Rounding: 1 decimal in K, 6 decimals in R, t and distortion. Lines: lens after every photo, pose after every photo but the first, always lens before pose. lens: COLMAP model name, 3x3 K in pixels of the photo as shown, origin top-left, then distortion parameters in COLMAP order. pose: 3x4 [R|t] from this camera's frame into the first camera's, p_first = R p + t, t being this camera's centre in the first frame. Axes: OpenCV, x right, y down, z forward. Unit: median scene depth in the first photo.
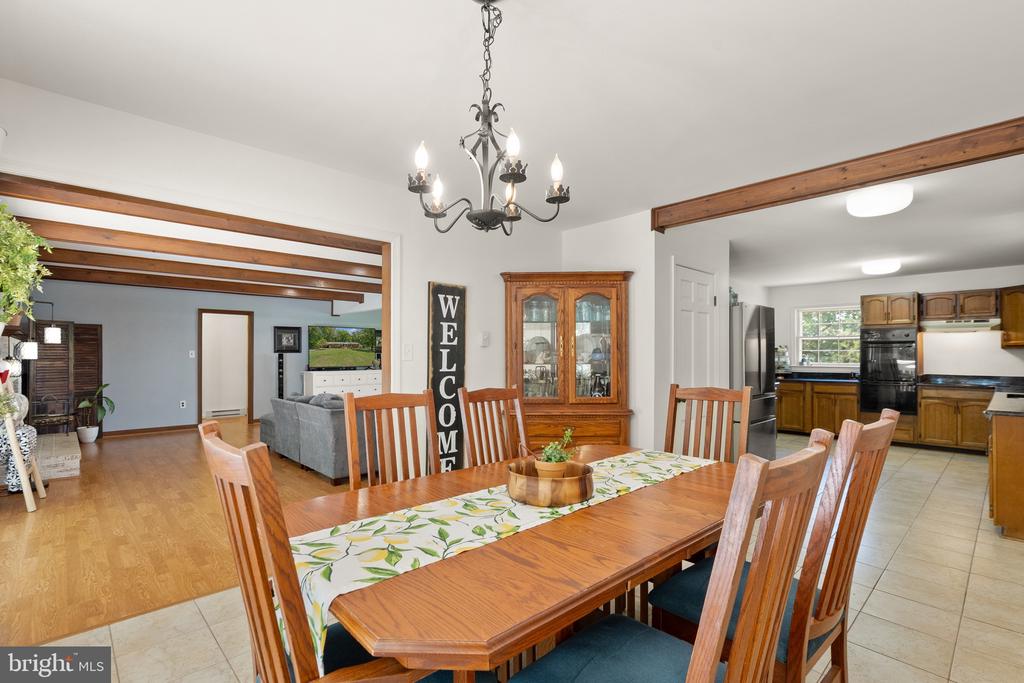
lens RADIAL K [[468.4, 0, 513.5], [0, 468.4, 357.3], [0, 0, 1]] dist [0.002196, 0.000709]
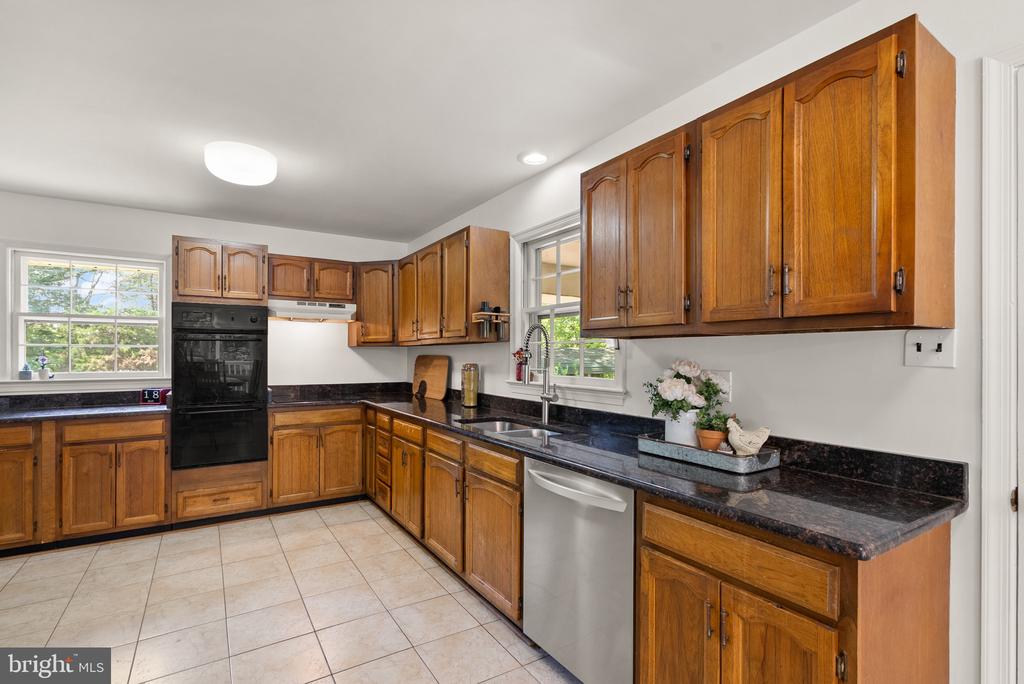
lens RADIAL K [[480.5, 0, 499.3], [0, 480.5, 354.0], [0, 0, 1]] dist [-0.001139, 0.000682]
pose [[0.217934, -0.003987, 0.975955, 0.340701], [0.002130, 0.999991, 0.003610, -0.008230], [-0.975961, 0.001292, 0.217941, 0.585317]]
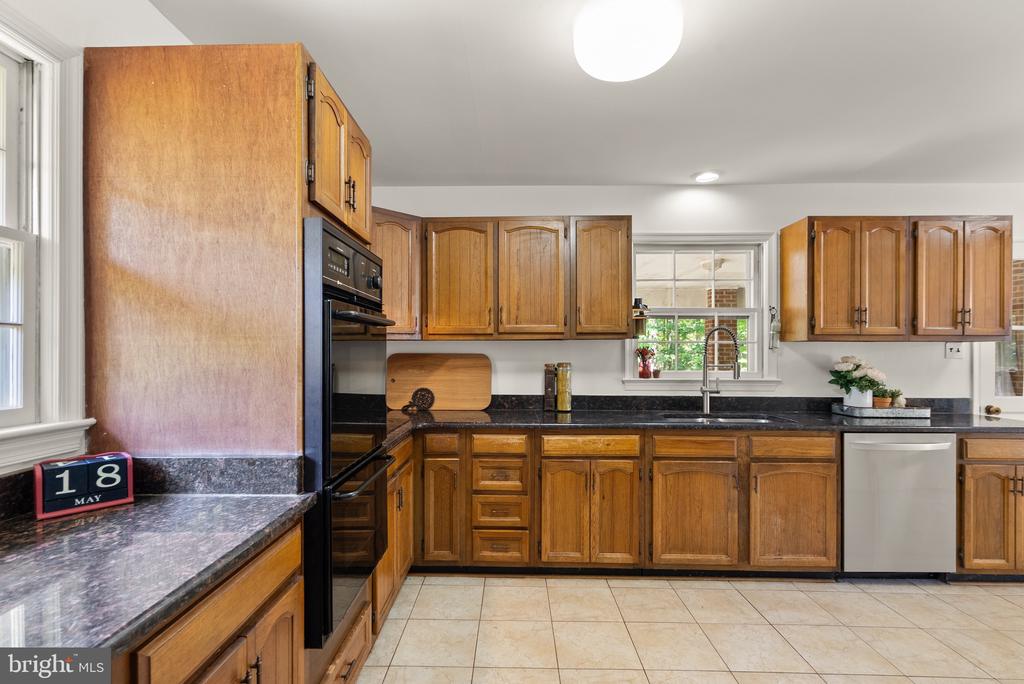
lens RADIAL K [[480.5, 0, 499.3], [0, 480.5, 354.0], [0, 0, 1]] dist [-0.001139, 0.000682]
pose [[-0.702255, -0.006637, 0.711894, 0.575993], [-0.003596, 0.999977, 0.005776, -0.007195], [-0.711916, 0.001497, -0.702263, 1.140483]]
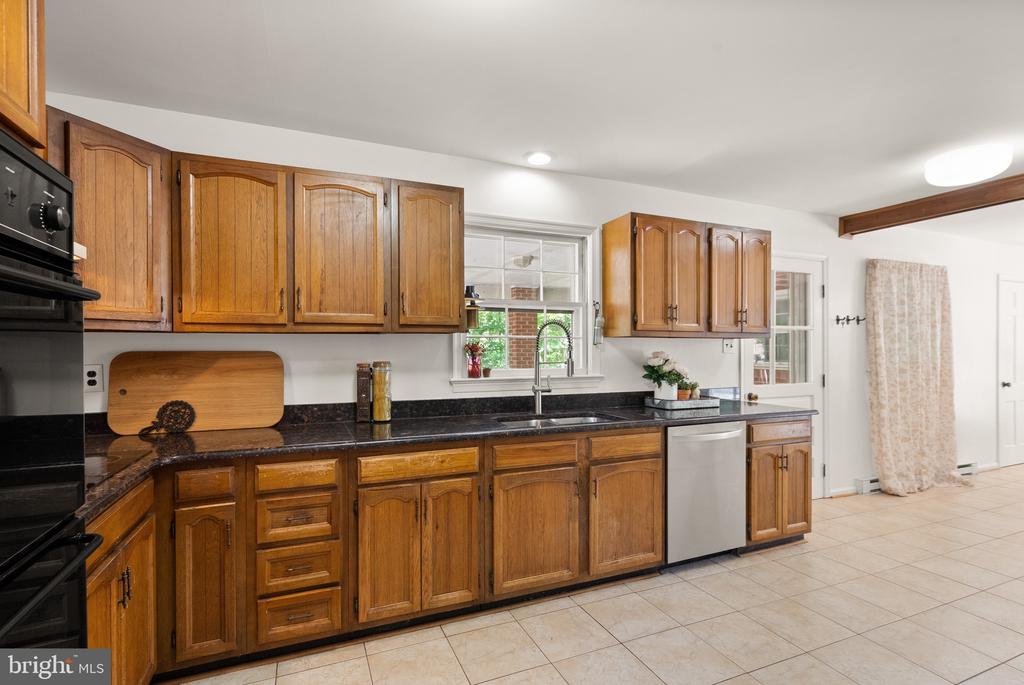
lens RADIAL K [[490.0, 0, 506.9], [0, 490.0, 349.8], [0, 0, 1]] dist [-0.003999, 0.001034]
pose [[-0.932088, -0.000746, 0.362232, 0.636752], [-0.000064, 0.999998, 0.001895, -0.006261], [-0.362233, 0.001743, -0.932086, 1.088329]]
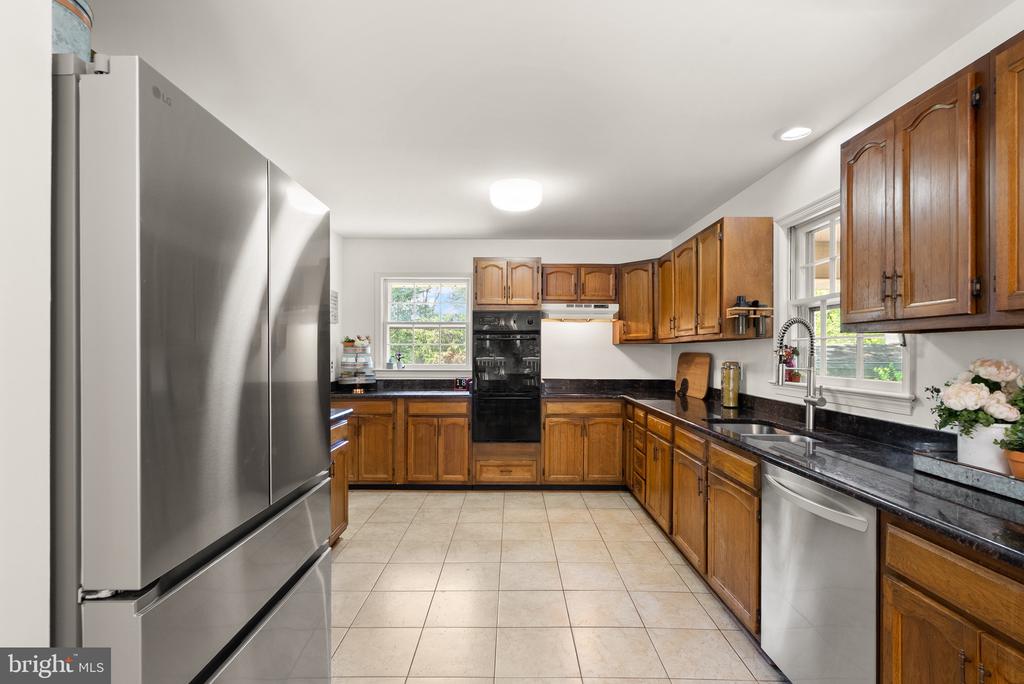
lens RADIAL K [[490.0, 0, 506.9], [0, 490.0, 349.3], [0, 0, 1]] dist [-0.003999, 0.001034]
pose [[0.704859, 0.000008, 0.709348, 0.325624], [0.001796, 0.999997, -0.001795, -0.008036], [-0.709345, 0.002539, 0.704857, 0.534961]]
